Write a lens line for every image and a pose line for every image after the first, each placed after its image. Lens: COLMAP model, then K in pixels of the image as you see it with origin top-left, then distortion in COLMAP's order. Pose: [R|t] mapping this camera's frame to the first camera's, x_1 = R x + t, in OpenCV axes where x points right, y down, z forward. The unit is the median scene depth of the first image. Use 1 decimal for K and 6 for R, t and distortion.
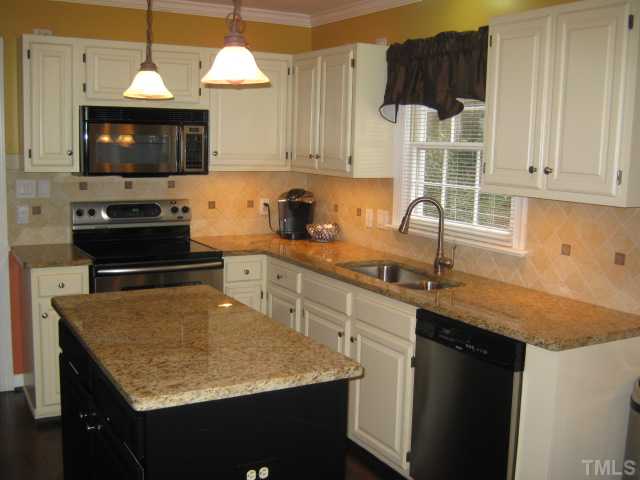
lens RADIAL K [[717.3, 0, 320.0], [0, 717.3, 240.0], [0, 0, 1]] dist [-0.100667, 0.027690]
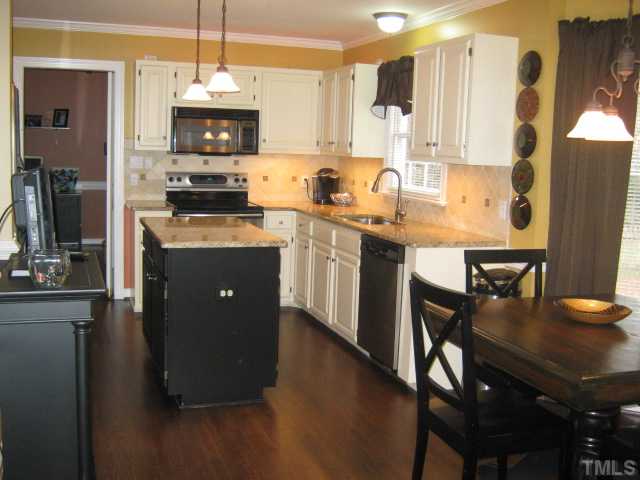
lens RADIAL K [[717.3, 0, 320.0], [0, 717.3, 240.0], [0, 0, 1]] dist [-0.100667, 0.027690]
pose [[0.983152, 0.031367, -0.180078, 0.241153], [-0.033736, 0.999380, -0.010105, 0.094030], [0.179650, 0.016010, 0.983600, -0.410772]]
